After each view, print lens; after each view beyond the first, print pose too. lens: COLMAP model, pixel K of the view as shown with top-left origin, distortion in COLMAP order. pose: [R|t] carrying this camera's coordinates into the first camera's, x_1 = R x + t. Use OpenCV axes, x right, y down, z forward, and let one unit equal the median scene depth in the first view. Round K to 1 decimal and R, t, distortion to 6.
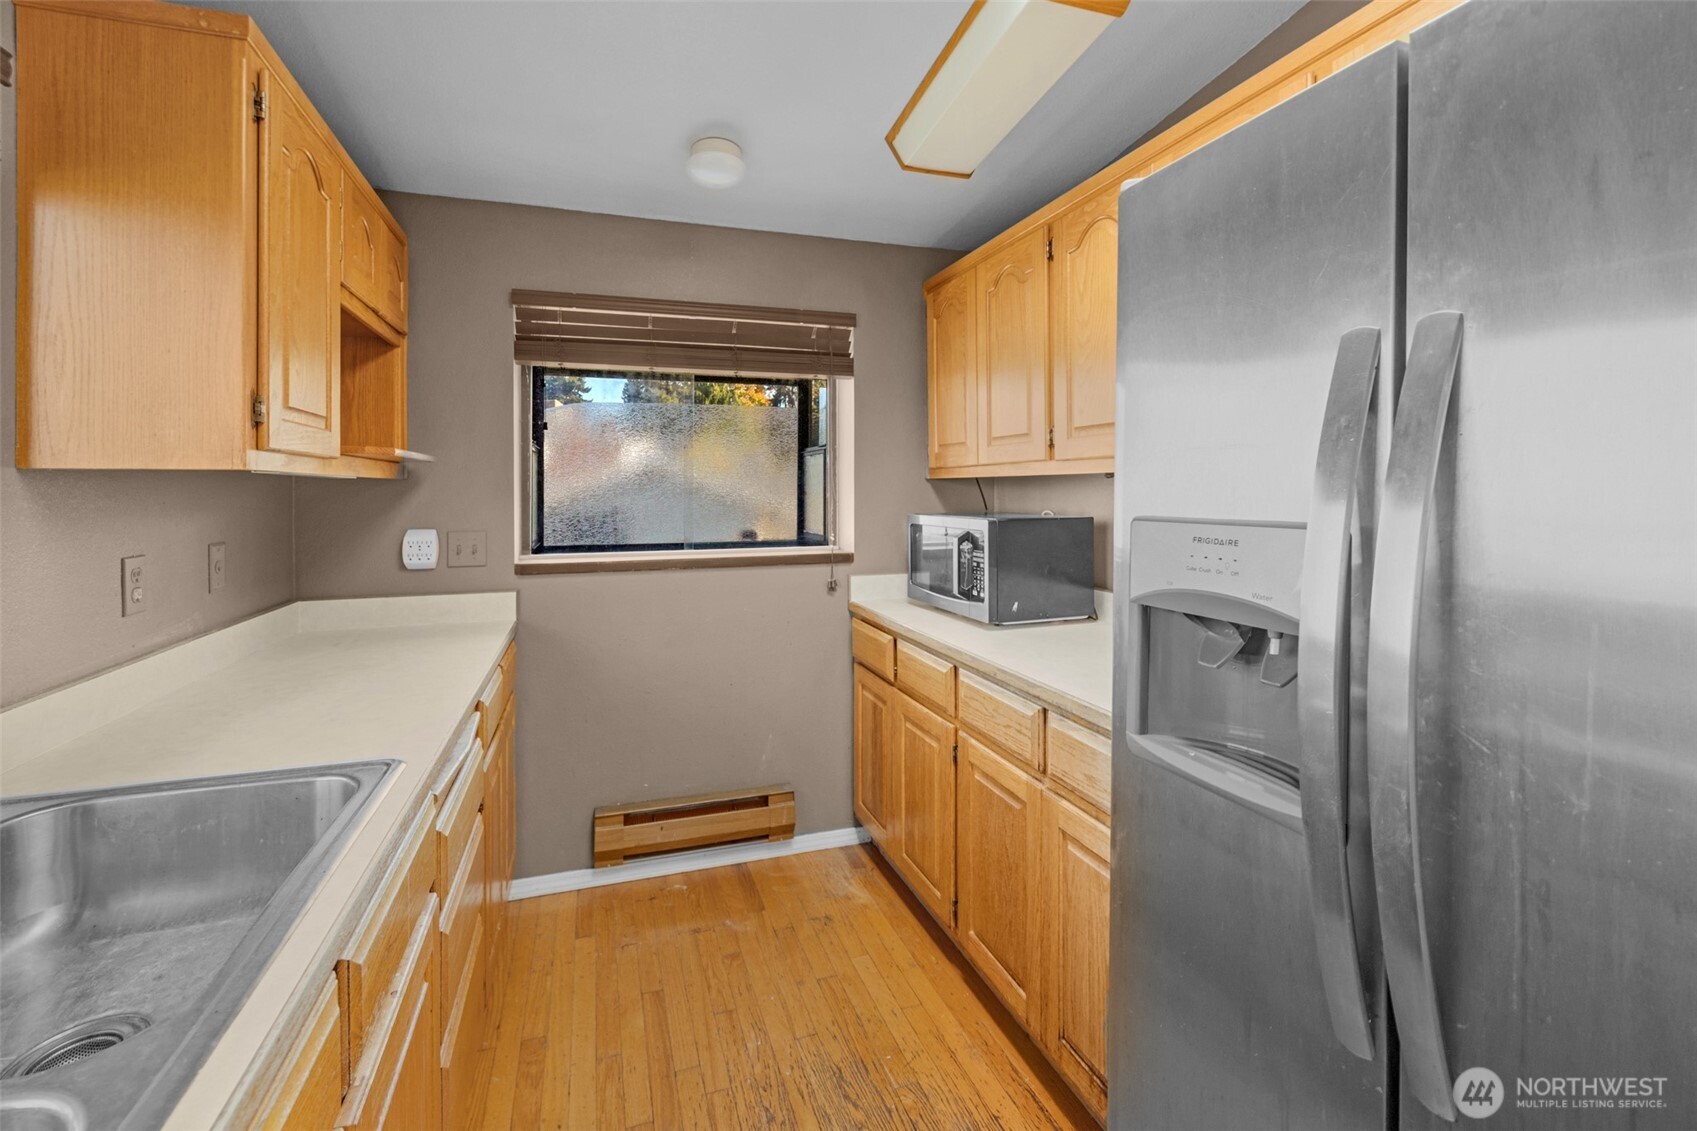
lens RADIAL K [[701.9, 0, 804.0], [0, 701.9, 486.5], [0, 0, 1]] dist [-0.003210, -0.000289]
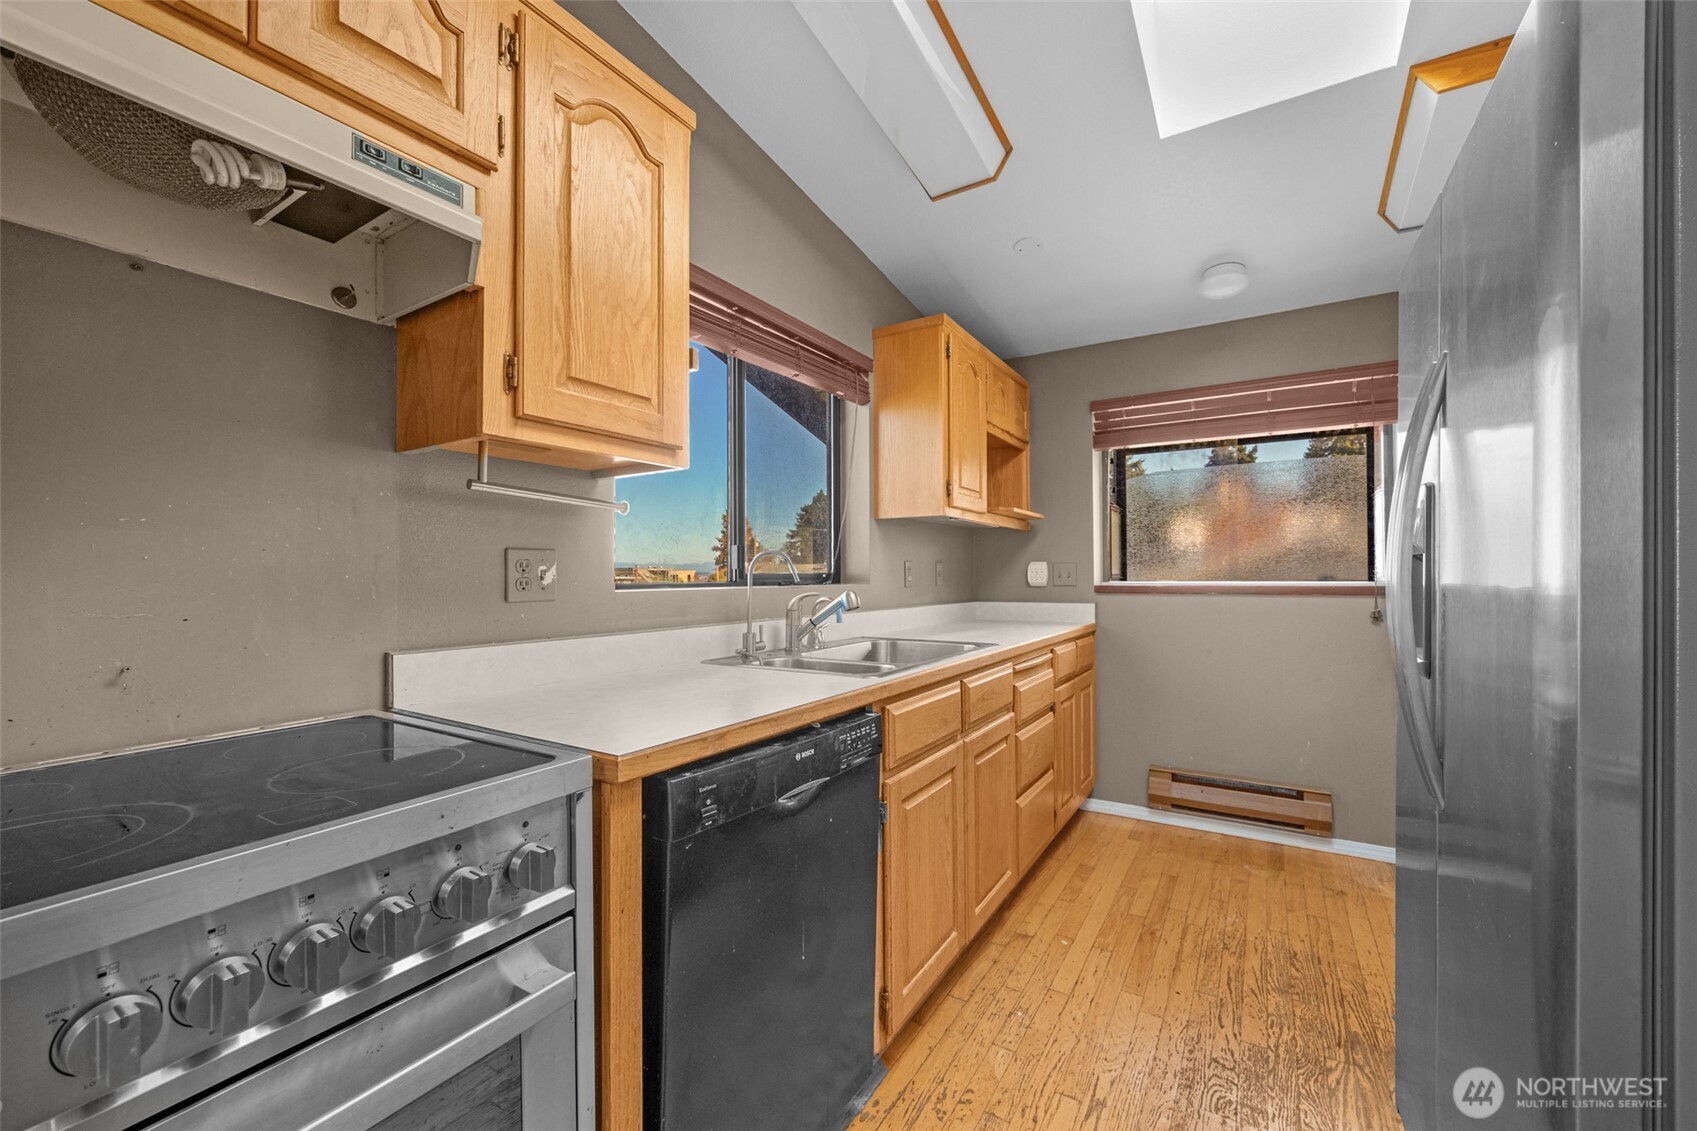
lens RADIAL K [[668.0, 0, 845.2], [0, 668.0, 582.0], [0, 0, 1]] dist [-0.001558, -0.000038]
pose [[0.651605, 0.010244, -0.758489, 0.346660], [0.001414, 0.999891, 0.014718, 0.087962], [0.758557, -0.010663, 0.651519, -0.356034]]
